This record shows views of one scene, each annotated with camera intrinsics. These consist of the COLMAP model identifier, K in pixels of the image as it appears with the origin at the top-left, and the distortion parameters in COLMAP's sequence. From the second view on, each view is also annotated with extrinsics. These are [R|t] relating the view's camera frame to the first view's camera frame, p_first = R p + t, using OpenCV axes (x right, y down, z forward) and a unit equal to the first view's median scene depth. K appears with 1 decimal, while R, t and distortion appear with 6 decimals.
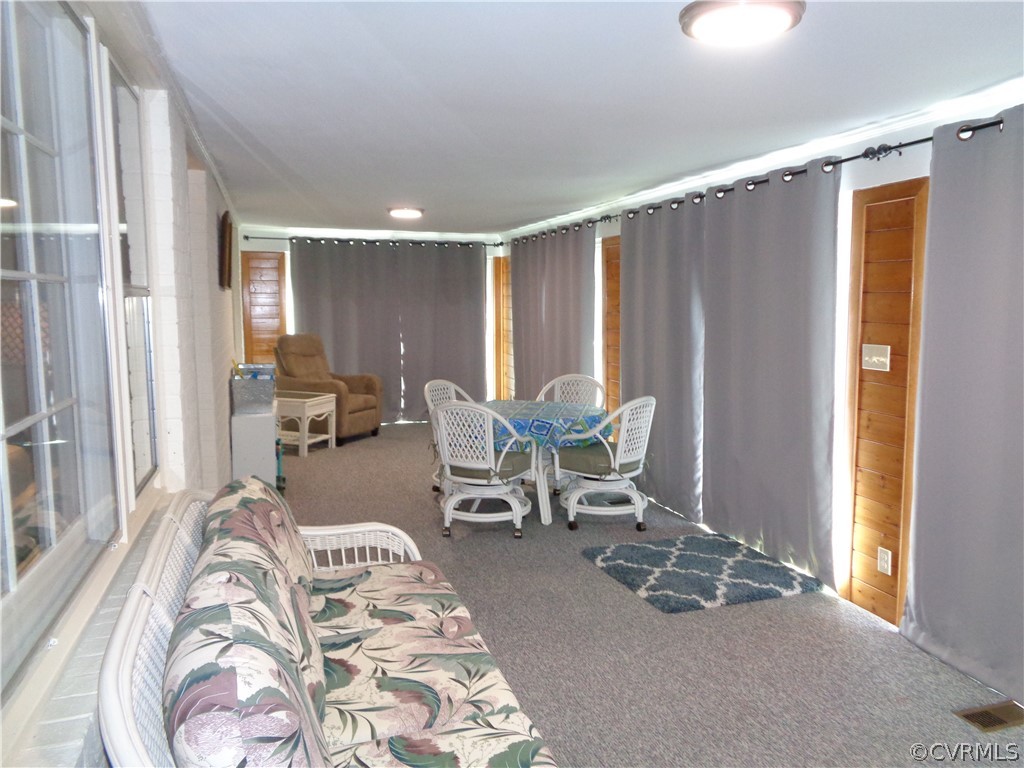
lens RADIAL K [[776.9, 0, 512.0], [0, 776.9, 384.0], [0, 0, 1]] dist [0.003409, 0.038671]
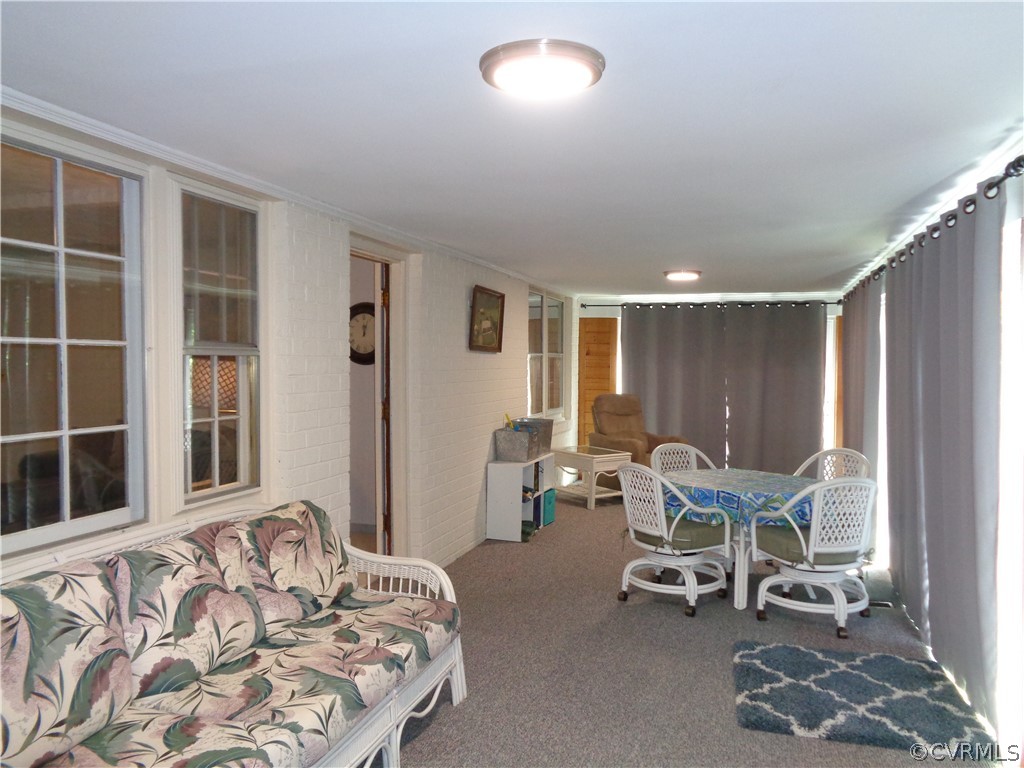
lens RADIAL K [[776.9, 0, 512.0], [0, 776.9, 384.0], [0, 0, 1]] dist [0.003409, 0.038671]
pose [[0.818525, 0.020664, -0.574099, 0.401854], [-0.067744, 0.995852, -0.060742, -0.008200], [0.570462, 0.088611, 0.816530, 0.107113]]
